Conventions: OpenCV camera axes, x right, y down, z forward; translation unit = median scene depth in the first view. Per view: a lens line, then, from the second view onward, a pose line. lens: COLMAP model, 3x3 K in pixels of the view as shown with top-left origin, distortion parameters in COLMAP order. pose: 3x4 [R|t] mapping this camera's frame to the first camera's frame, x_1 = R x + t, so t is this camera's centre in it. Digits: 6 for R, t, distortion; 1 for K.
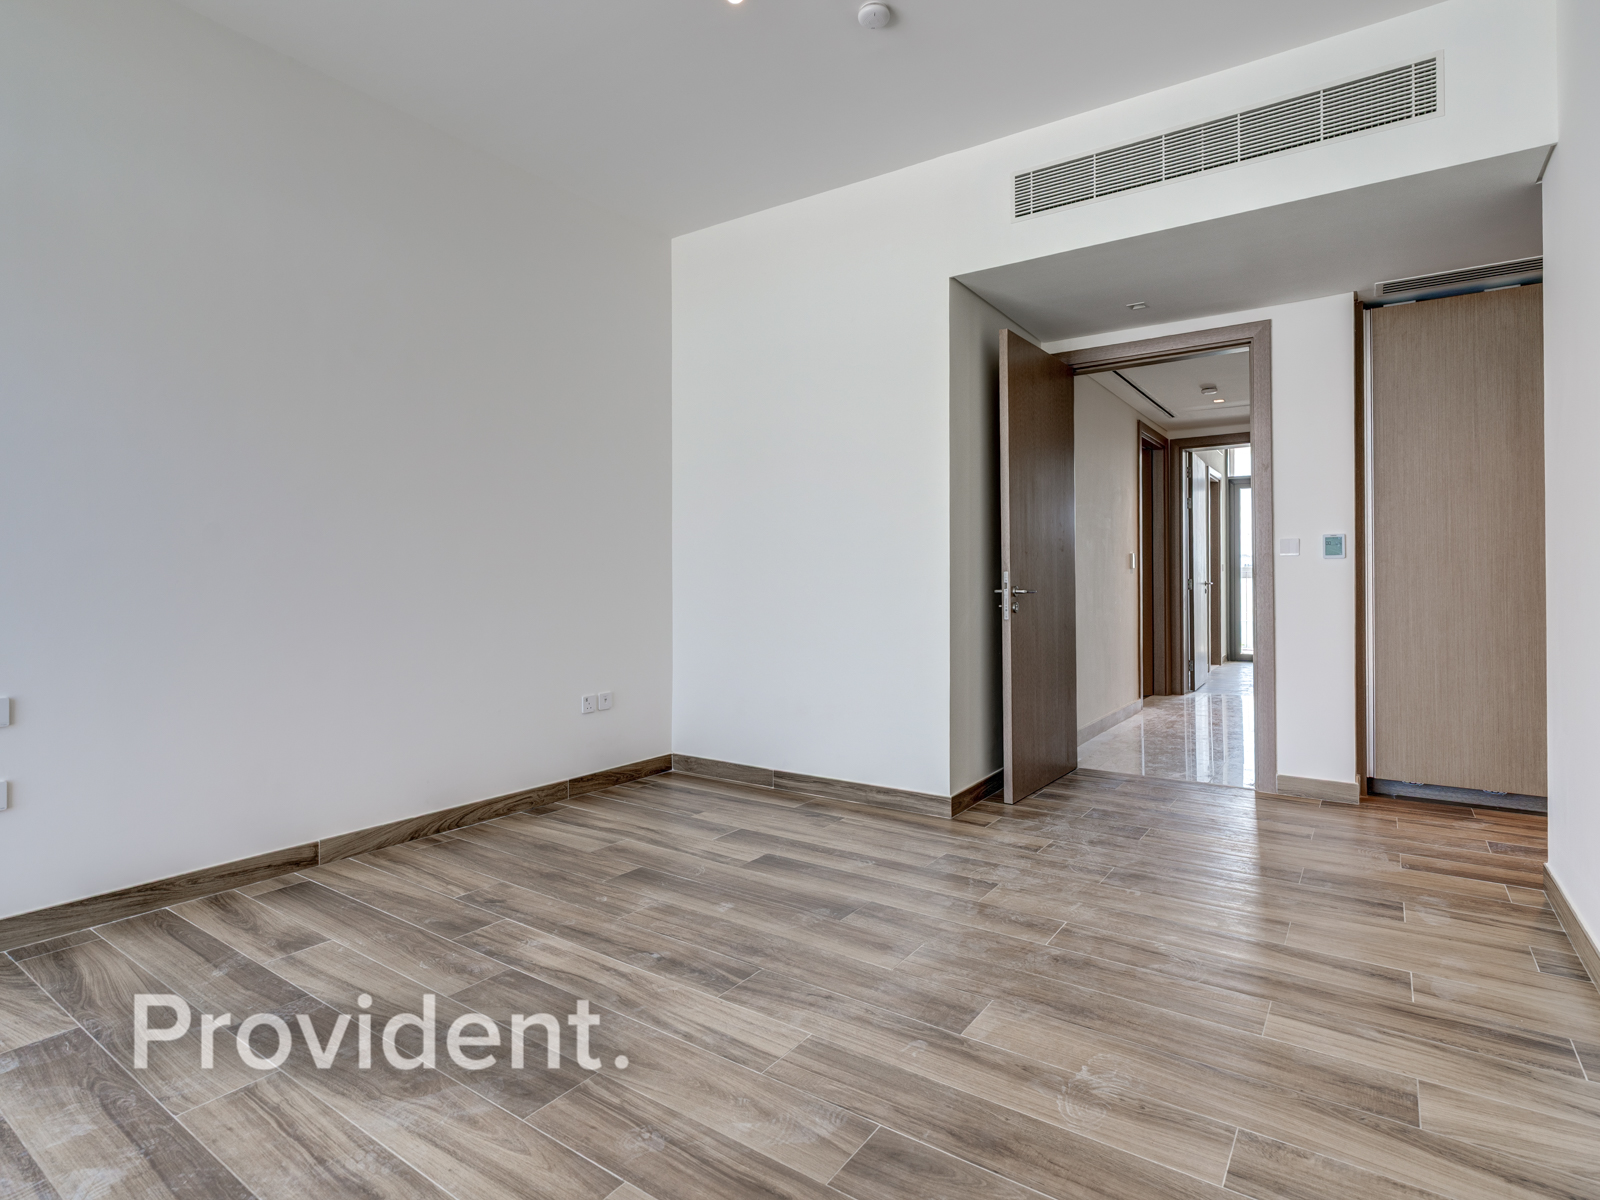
lens RADIAL K [[826.9, 0, 789.9], [0, 826.9, 583.1], [0, 0, 1]] dist [-0.004061, 0.001530]
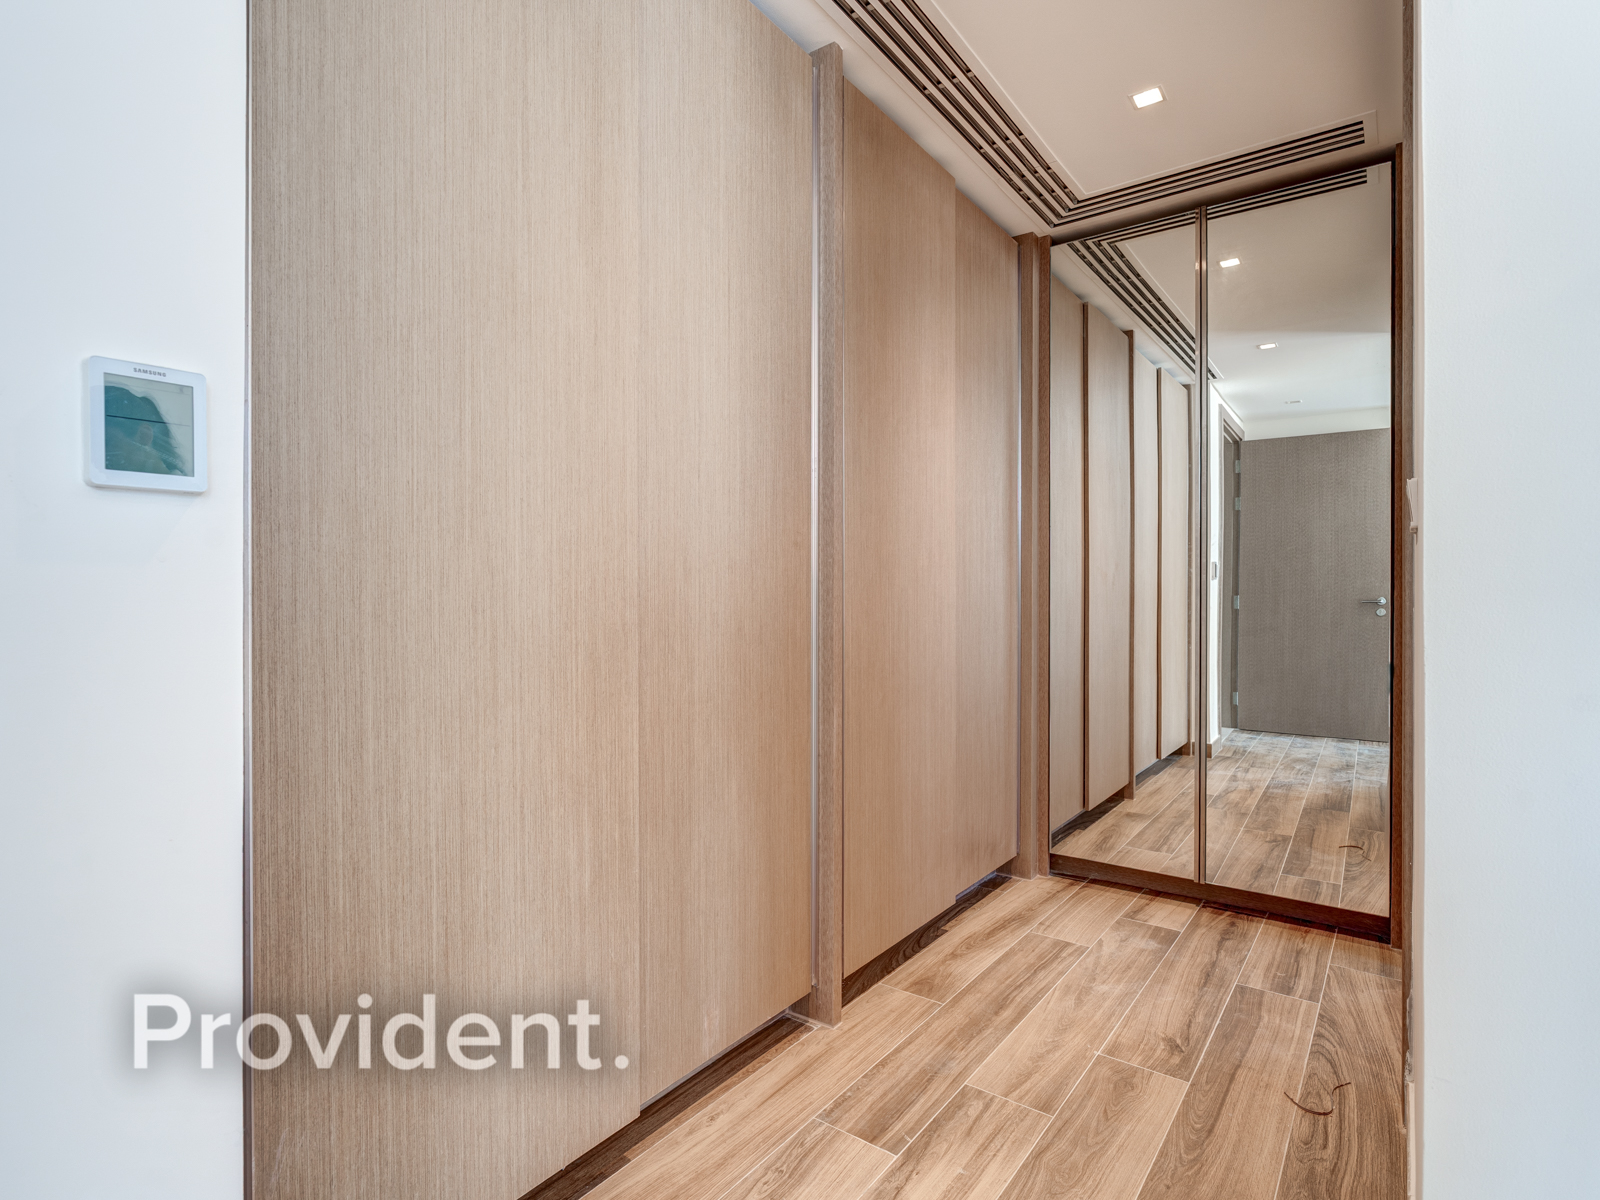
lens RADIAL K [[826.9, 0, 799.7], [0, 826.9, 600.4], [0, 0, 1]] dist [-0.004061, 0.001530]
pose [[0.015992, -0.003301, 0.999867, 0.657219], [-0.005444, 0.999979, 0.003388, -0.007485], [-0.999857, -0.005498, 0.015974, 1.194975]]
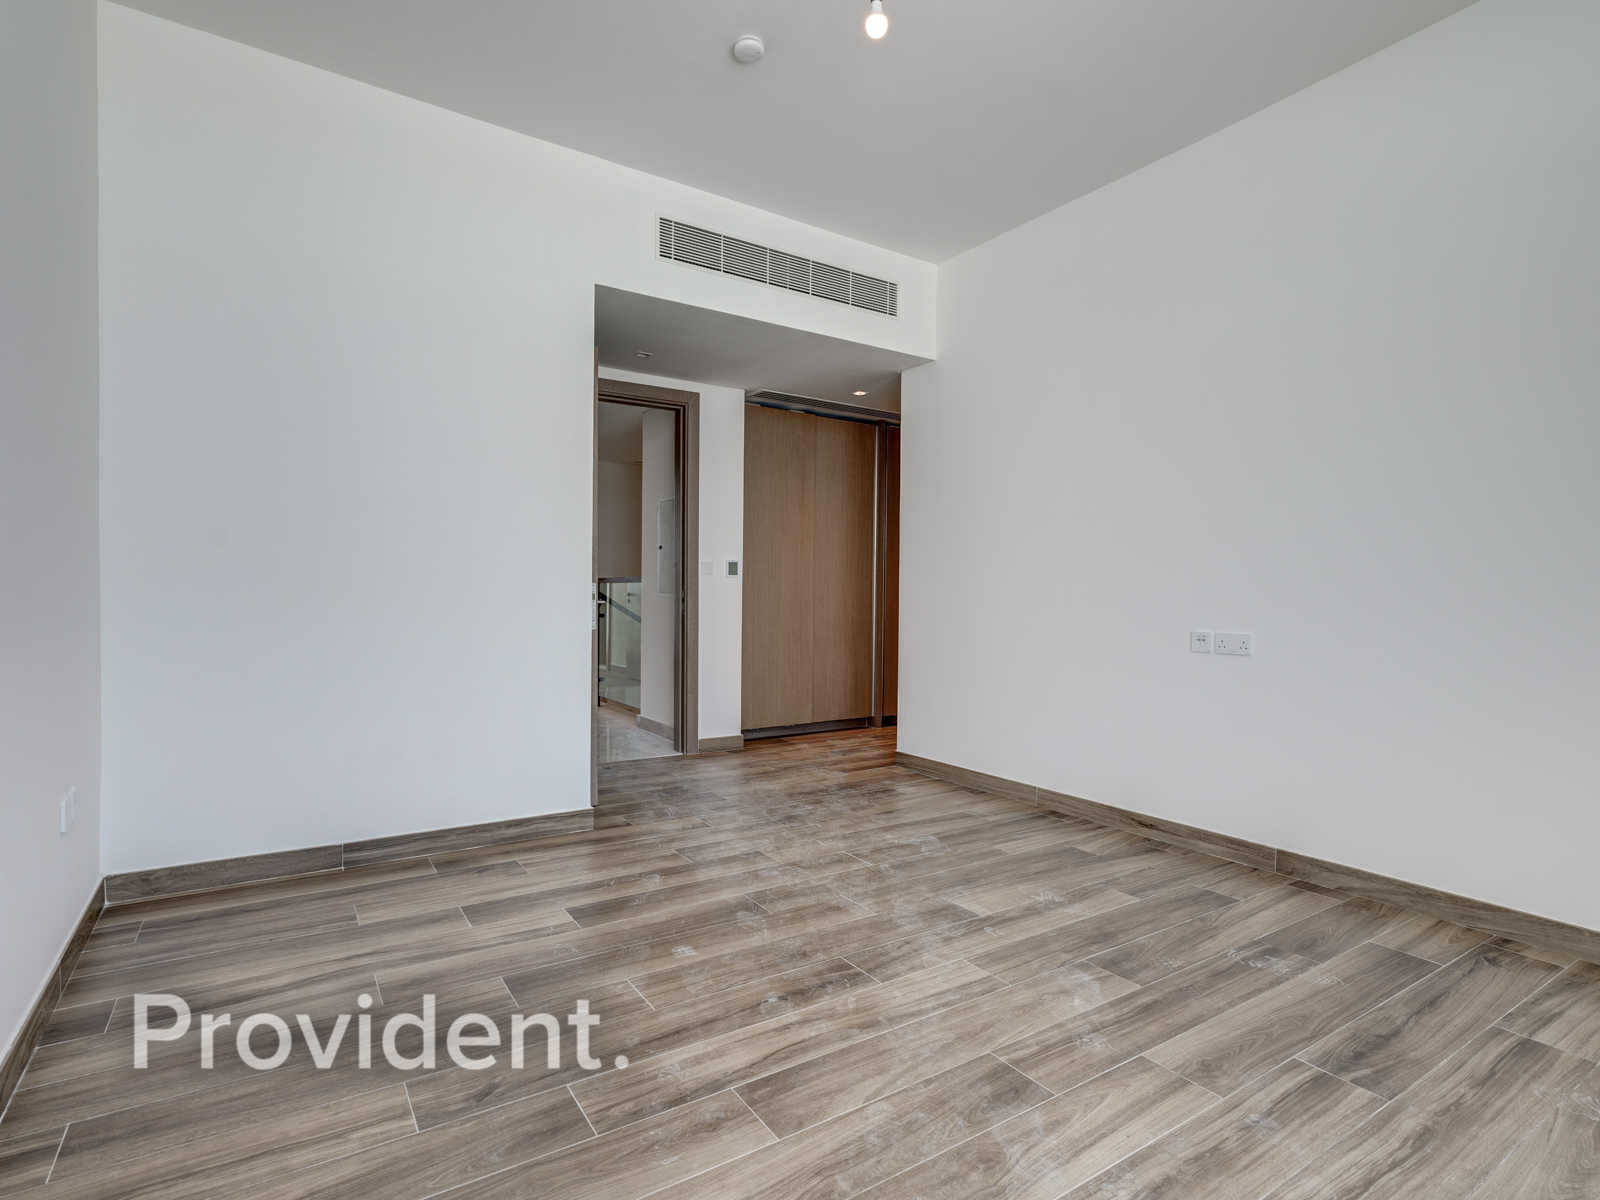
lens RADIAL K [[826.9, 0, 789.9], [0, 826.9, 606.8], [0, 0, 1]] dist [-0.004061, 0.001530]
pose [[0.367938, -0.008096, 0.929815, -0.866477], [-0.008801, 0.999887, 0.012188, 0.003476], [-0.929809, -0.012668, 0.367825, 0.562033]]
